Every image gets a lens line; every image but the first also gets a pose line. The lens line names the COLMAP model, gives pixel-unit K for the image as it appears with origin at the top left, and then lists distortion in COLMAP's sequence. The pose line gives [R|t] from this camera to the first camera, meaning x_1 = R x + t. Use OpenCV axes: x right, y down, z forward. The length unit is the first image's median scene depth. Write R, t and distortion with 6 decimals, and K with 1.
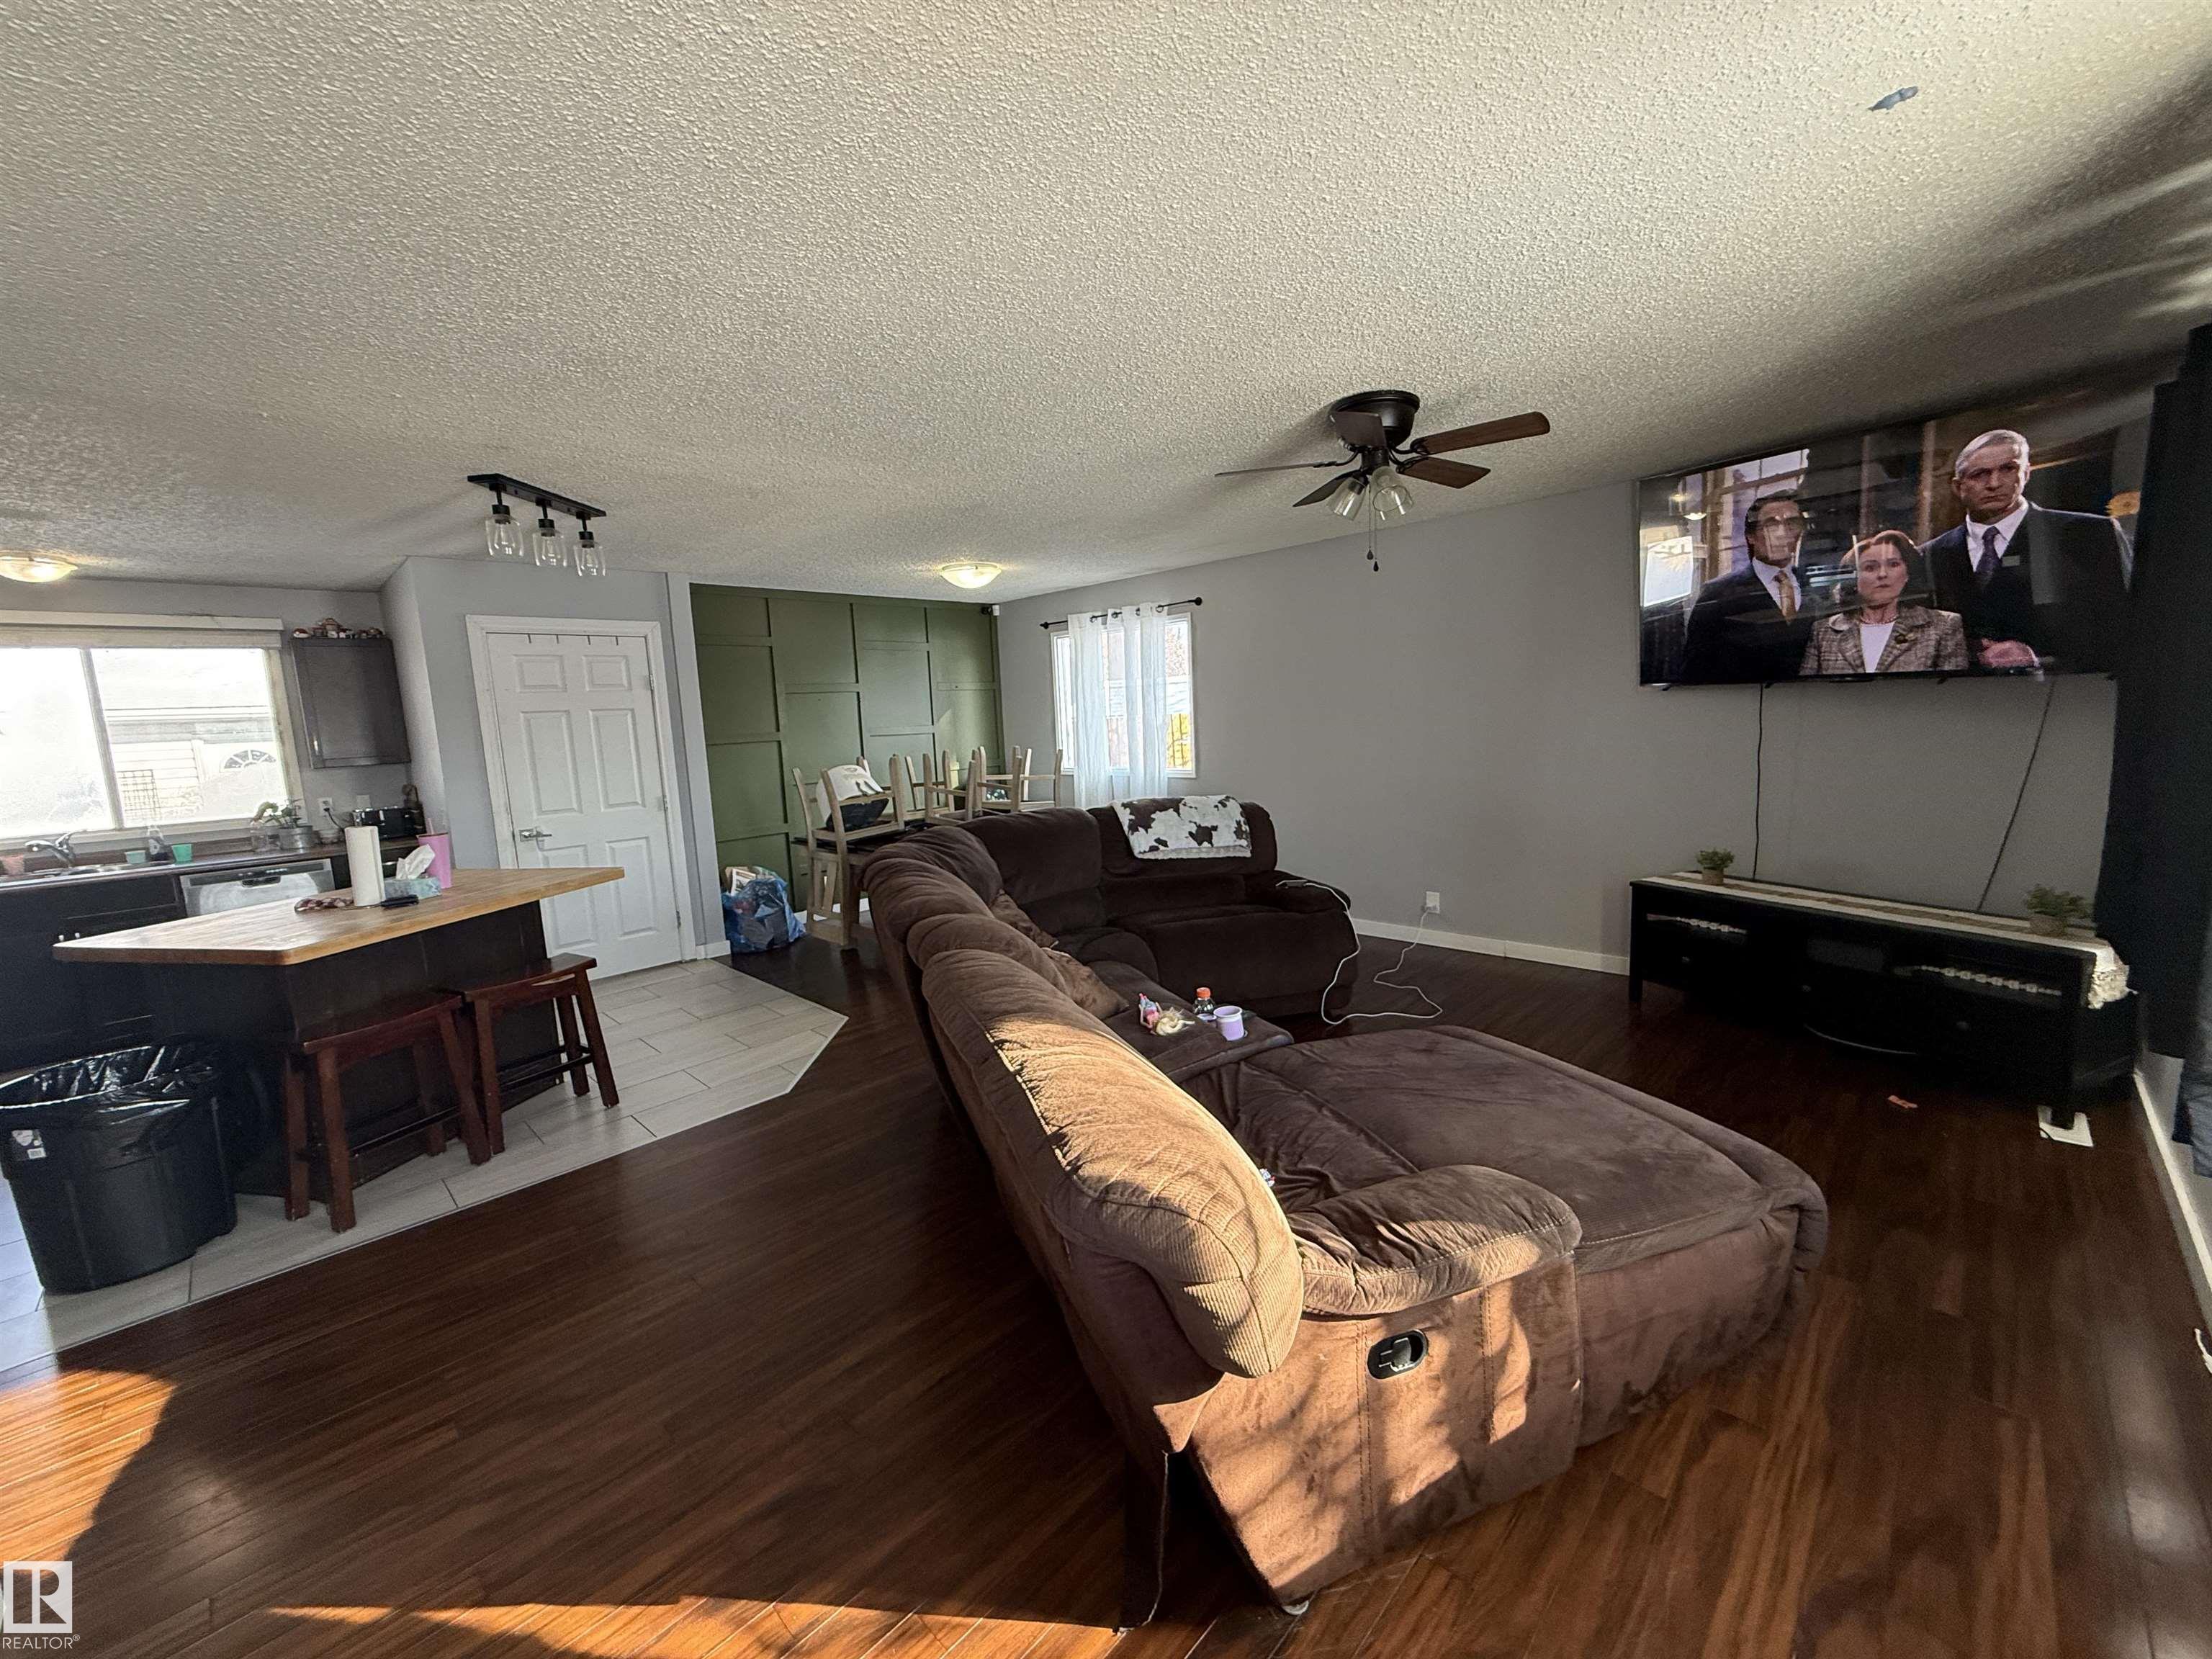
lens RADIAL K [[878.2, 0, 1105.8], [0, 878.2, 822.3], [0, 0, 1]] dist [0.001370, 0.000654]
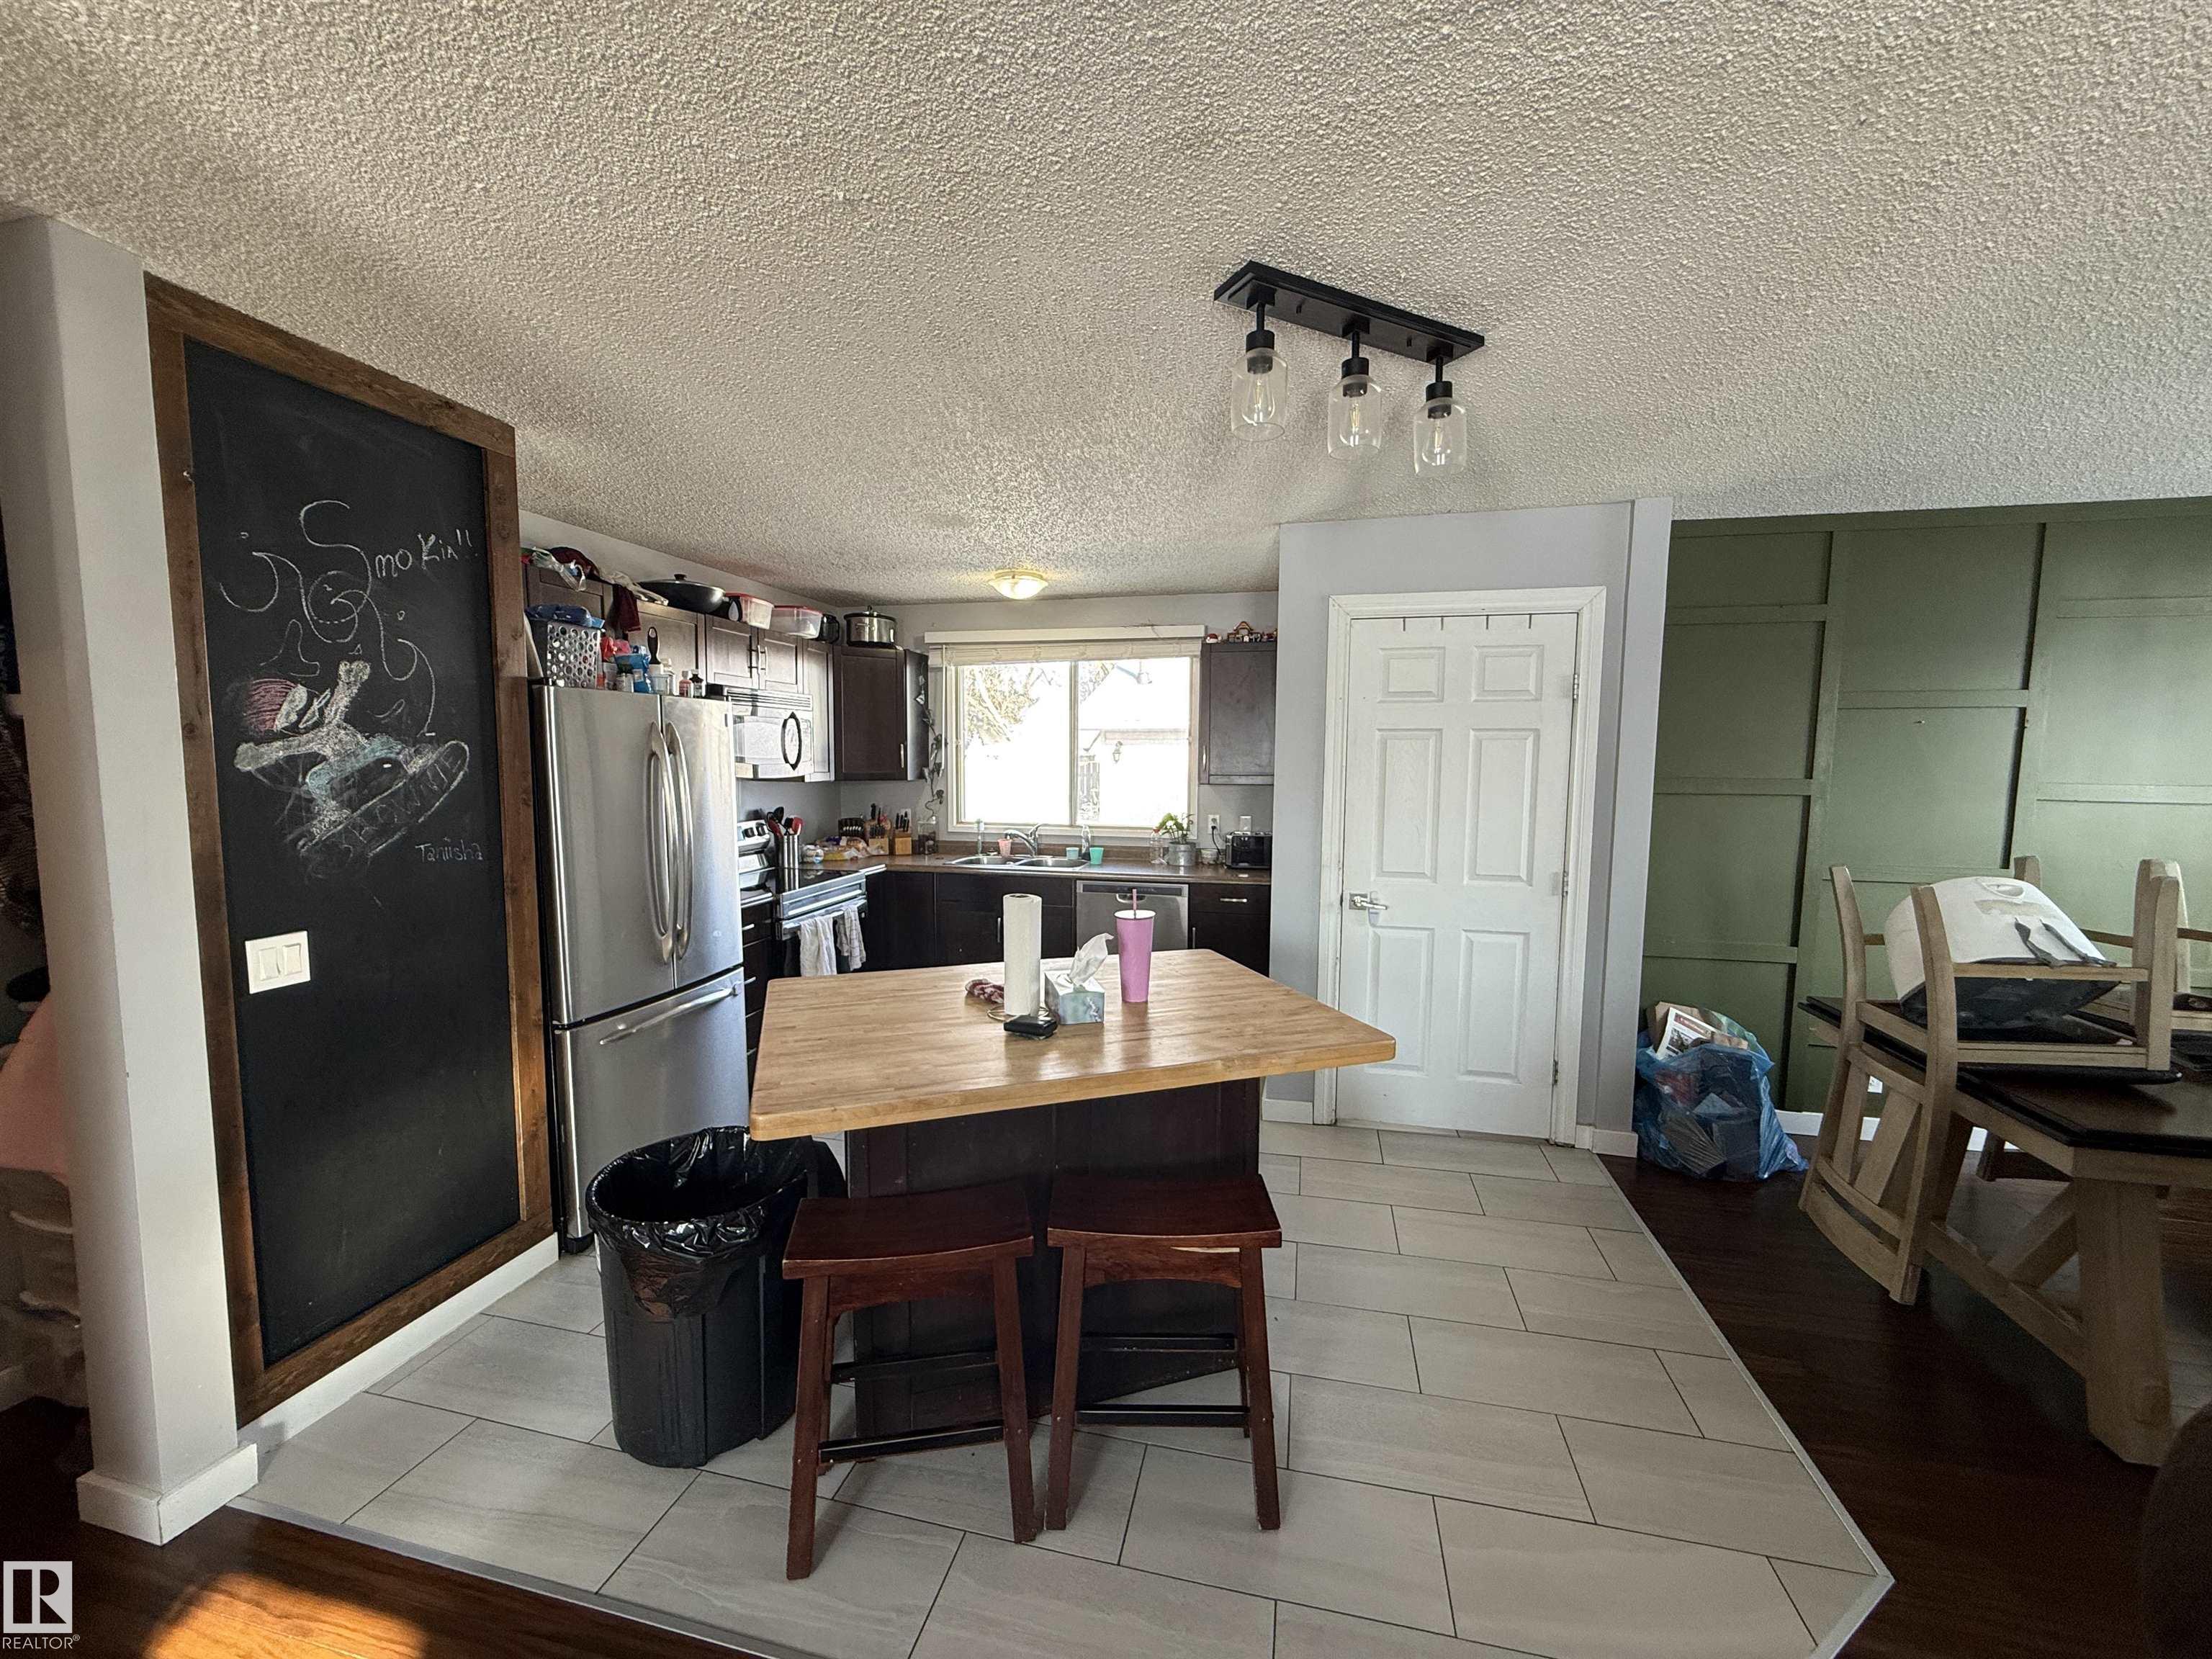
lens RADIAL K [[878.2, 0, 1090.2], [0, 878.2, 832.7], [0, 0, 1]] dist [0.001370, 0.000654]
pose [[0.508516, 0.127947, -0.851493, -0.160974], [-0.137551, 0.988270, 0.066353, -0.055163], [0.849995, 0.083383, 0.520150, 0.418285]]
